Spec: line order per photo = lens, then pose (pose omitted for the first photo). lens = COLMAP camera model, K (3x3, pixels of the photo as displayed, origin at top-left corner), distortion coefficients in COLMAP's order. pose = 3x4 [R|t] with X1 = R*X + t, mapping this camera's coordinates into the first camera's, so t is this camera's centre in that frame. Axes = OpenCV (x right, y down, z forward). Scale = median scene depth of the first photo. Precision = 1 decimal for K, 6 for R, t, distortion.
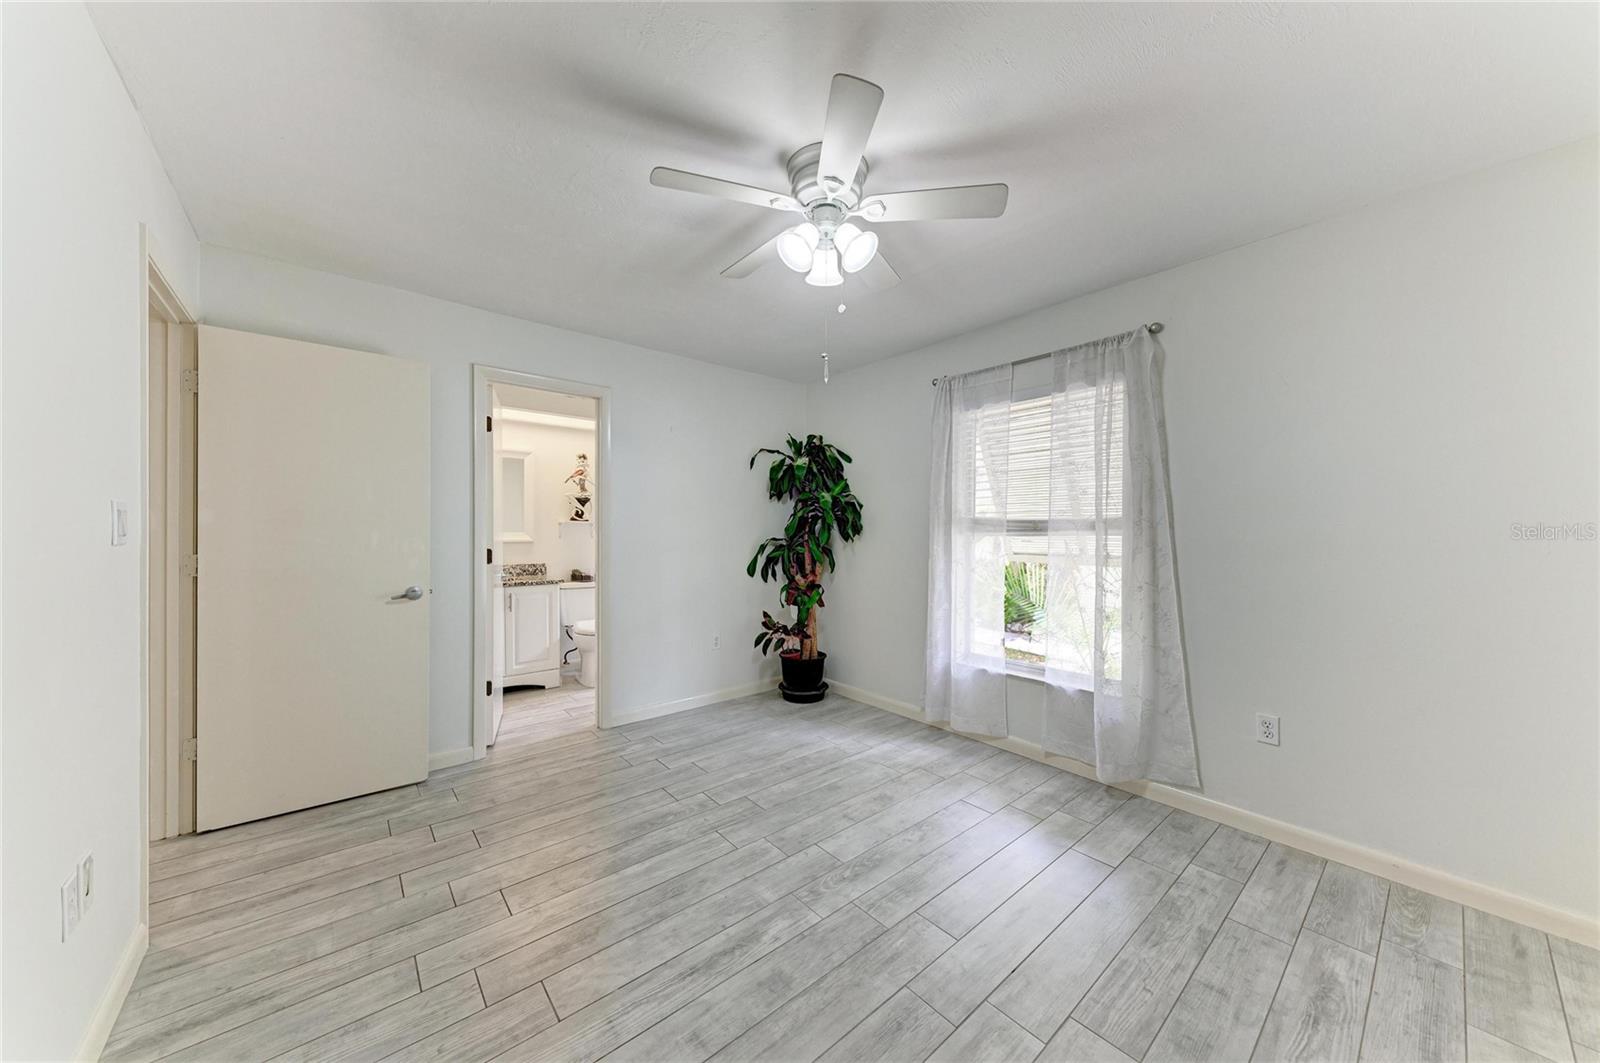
lens RADIAL K [[546.6, 0, 805.9], [0, 546.6, 531.6], [0, 0, 1]] dist [0.012265, -0.003395]
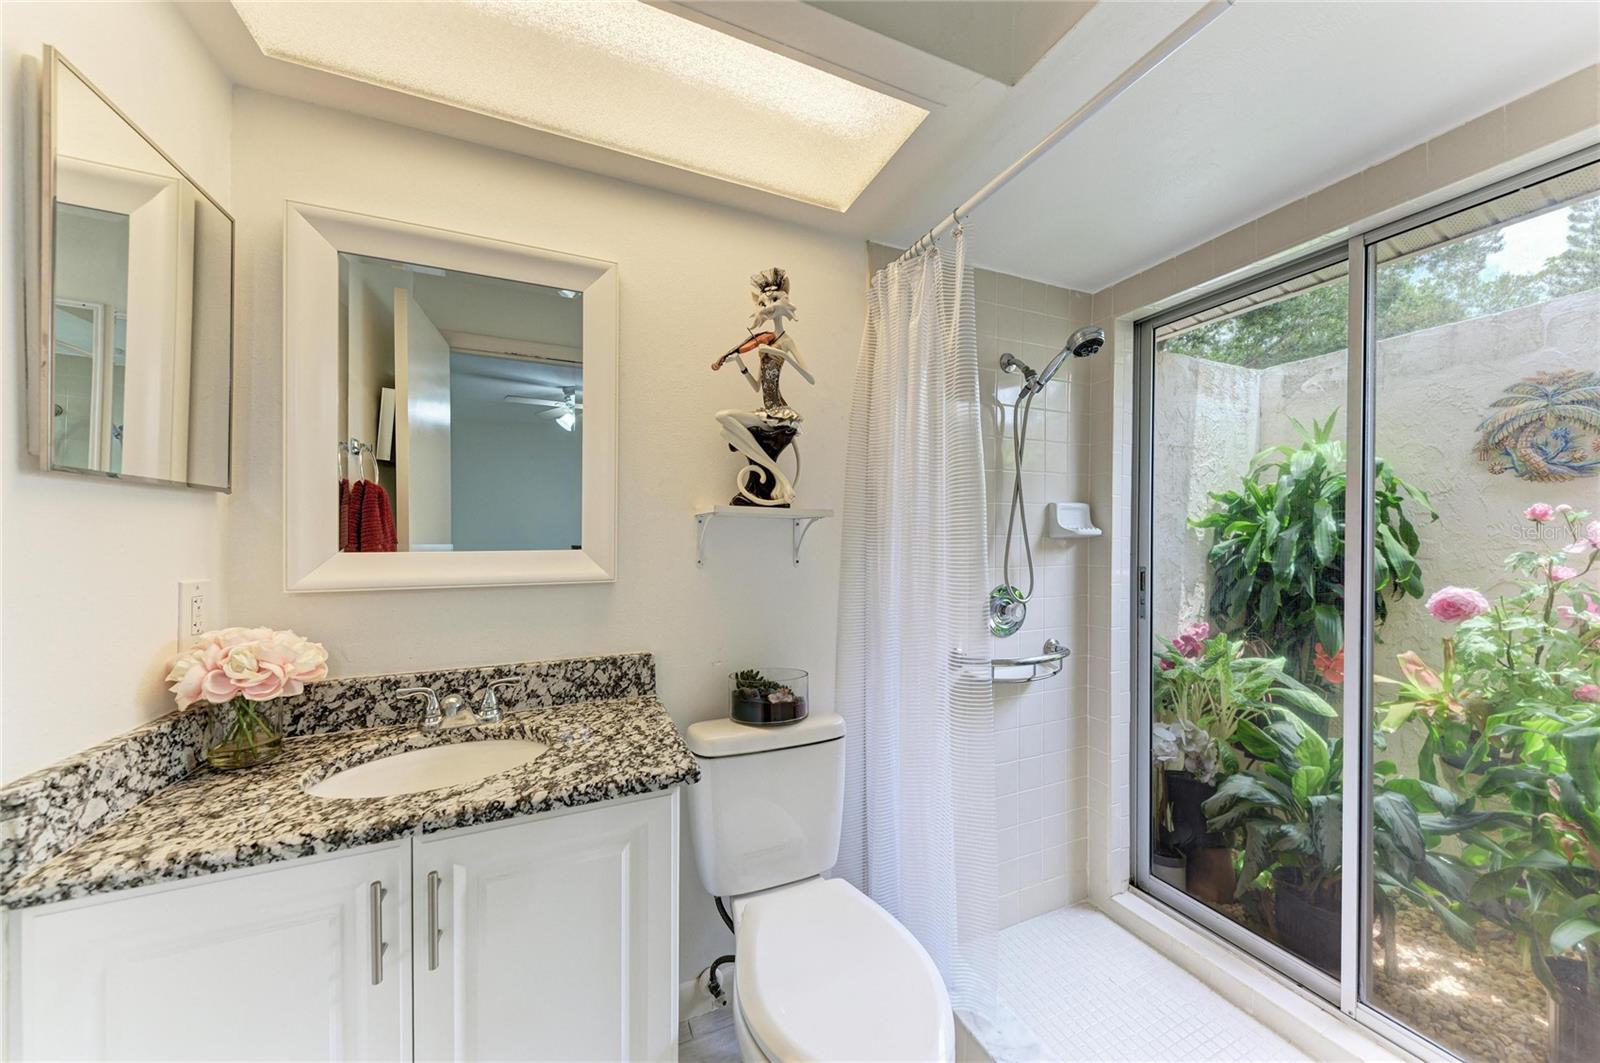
lens RADIAL K [[546.6, 0, 801.6], [0, 546.6, 538.1], [0, 0, 1]] dist [0.012265, -0.003395]
pose [[0.958030, 0.001385, -0.286663, -0.313157], [-0.003747, 0.999963, -0.007694, -0.001901], [0.286642, 0.008445, 0.958001, 0.737053]]
